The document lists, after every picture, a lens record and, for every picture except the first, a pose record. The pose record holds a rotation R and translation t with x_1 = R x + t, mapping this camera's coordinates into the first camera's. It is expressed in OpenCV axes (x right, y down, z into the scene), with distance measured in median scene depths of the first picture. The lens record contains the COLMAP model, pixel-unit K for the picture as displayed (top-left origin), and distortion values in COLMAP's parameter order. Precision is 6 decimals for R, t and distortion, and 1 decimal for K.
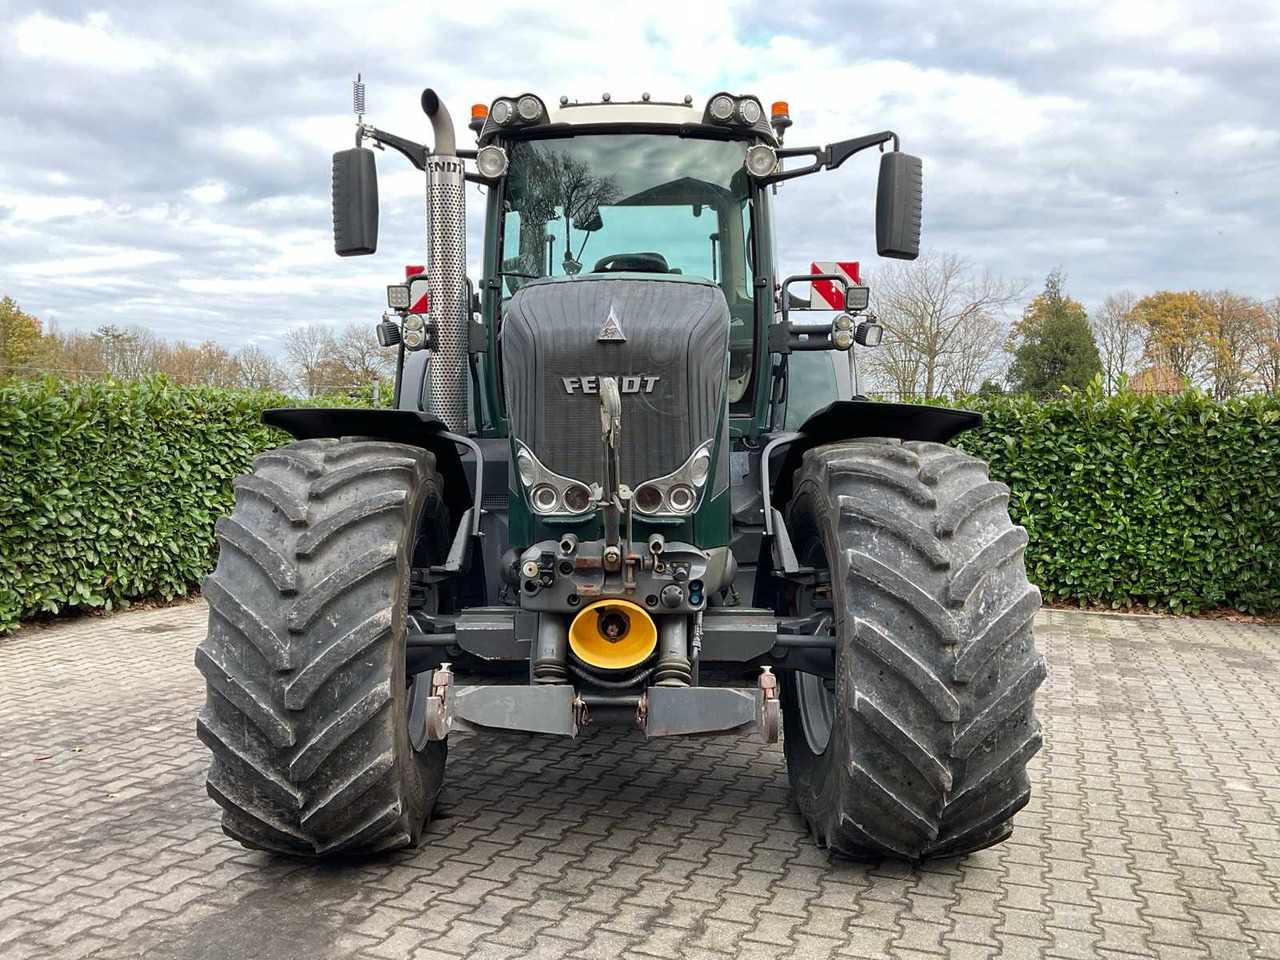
lens RADIAL K [[1038.7, 0, 640.0], [0, 1038.7, 480.0], [0, 0, 1]] dist [0.054014, -0.102419]
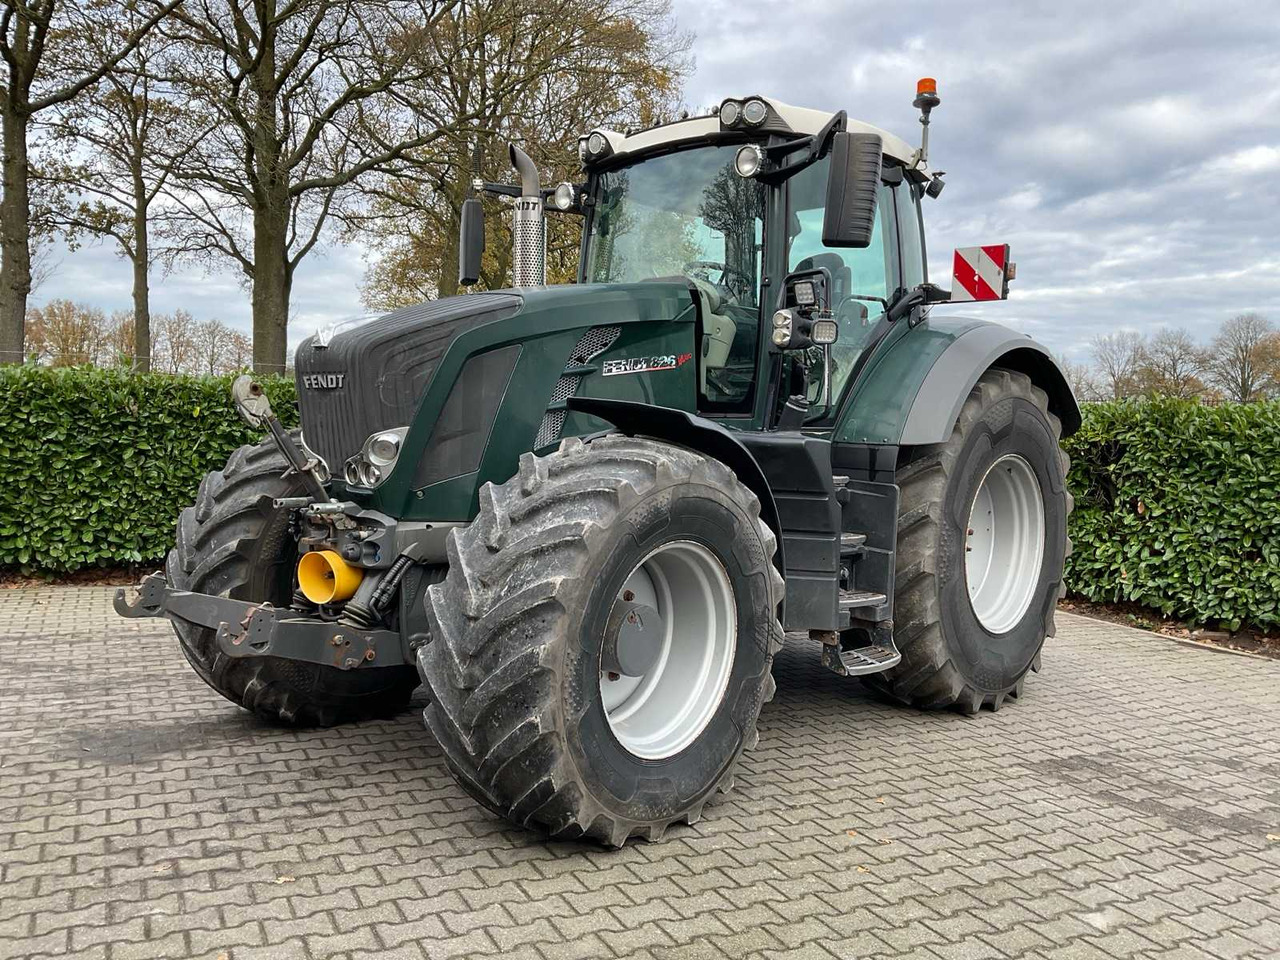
lens RADIAL K [[1049.9, 0, 635.5], [0, 1049.9, 471.3], [0, 0, 1]] dist [0.099793, -0.204169]
pose [[0.742290, 0.054563, -0.667854, 1.084787], [-0.064734, 0.997857, 0.009575, -0.017338], [0.666945, 0.036125, 0.744231, 0.271514]]
